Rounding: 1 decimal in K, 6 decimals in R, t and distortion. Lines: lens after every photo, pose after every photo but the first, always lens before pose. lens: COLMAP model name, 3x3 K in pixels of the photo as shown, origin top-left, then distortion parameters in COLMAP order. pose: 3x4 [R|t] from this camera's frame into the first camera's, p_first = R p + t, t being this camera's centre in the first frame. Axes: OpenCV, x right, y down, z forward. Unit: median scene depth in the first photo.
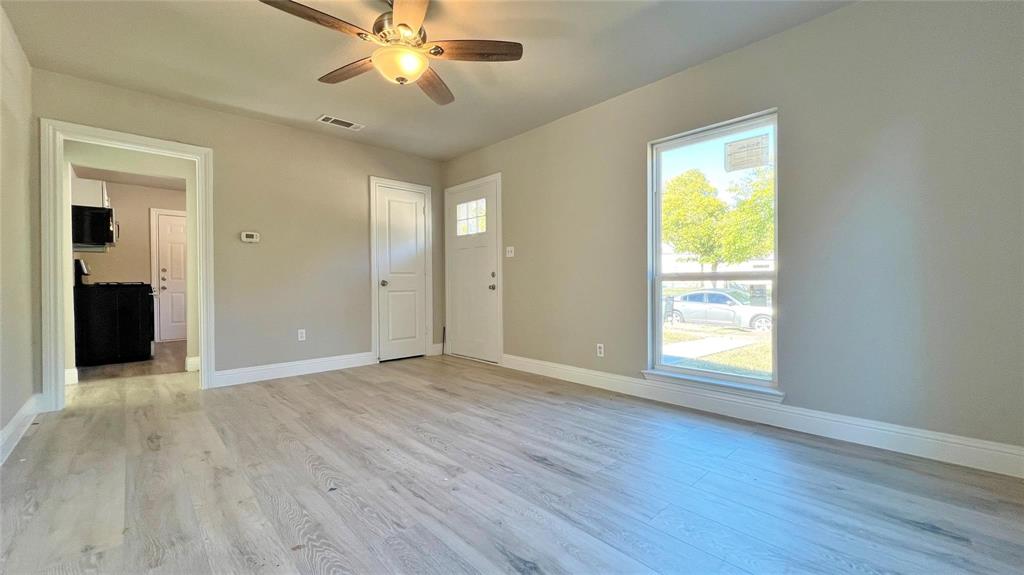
lens RADIAL K [[407.5, 0, 509.1], [0, 407.5, 286.0], [0, 0, 1]] dist [-0.001847, -0.000572]
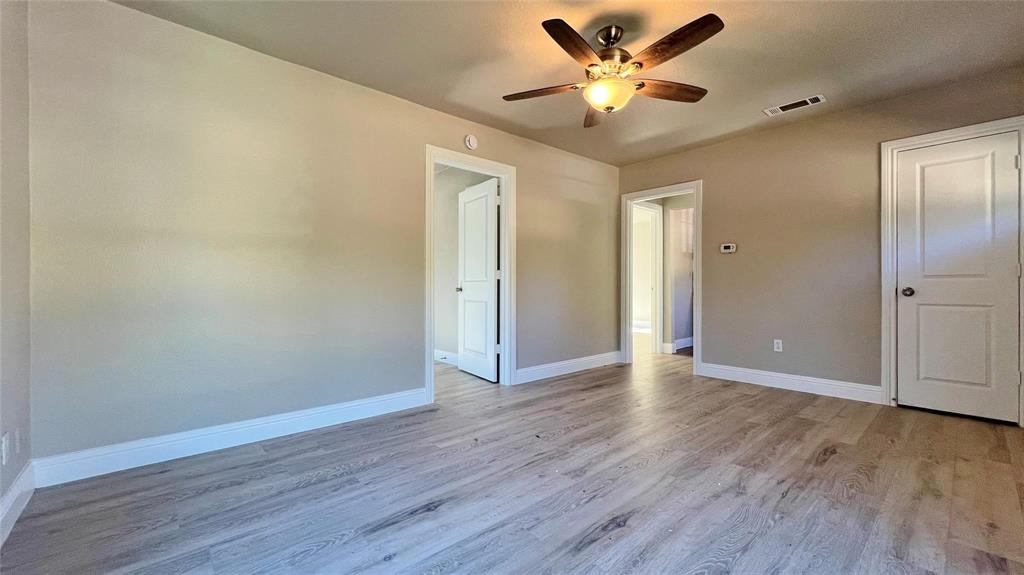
lens RADIAL K [[407.5, 0, 513.3], [0, 407.5, 283.2], [0, 0, 1]] dist [-0.001847, -0.000572]
pose [[-0.023403, -0.000850, -0.999726, 0.747349], [-0.004824, 0.999988, -0.000738, -0.033389], [0.999714, 0.004806, -0.023407, 0.692202]]
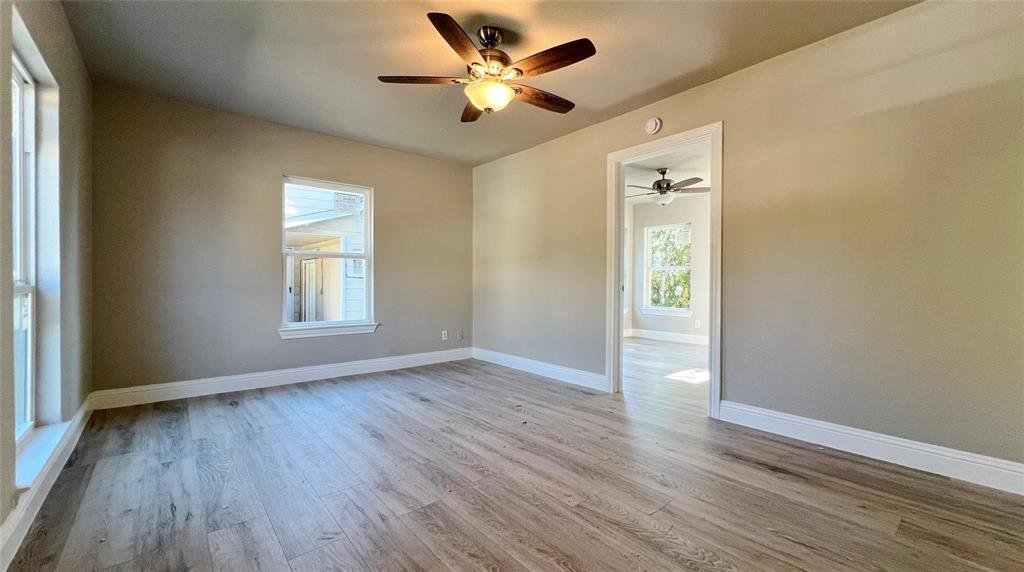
lens RADIAL K [[407.5, 0, 512.3], [0, 407.5, 286.8], [0, 0, 1]] dist [-0.001847, -0.000572]
pose [[-0.999076, 0.001837, 0.042929, -0.333002], [0.002616, 0.999833, 0.018097, -0.041073], [-0.042888, 0.018192, -0.998914, 1.886293]]
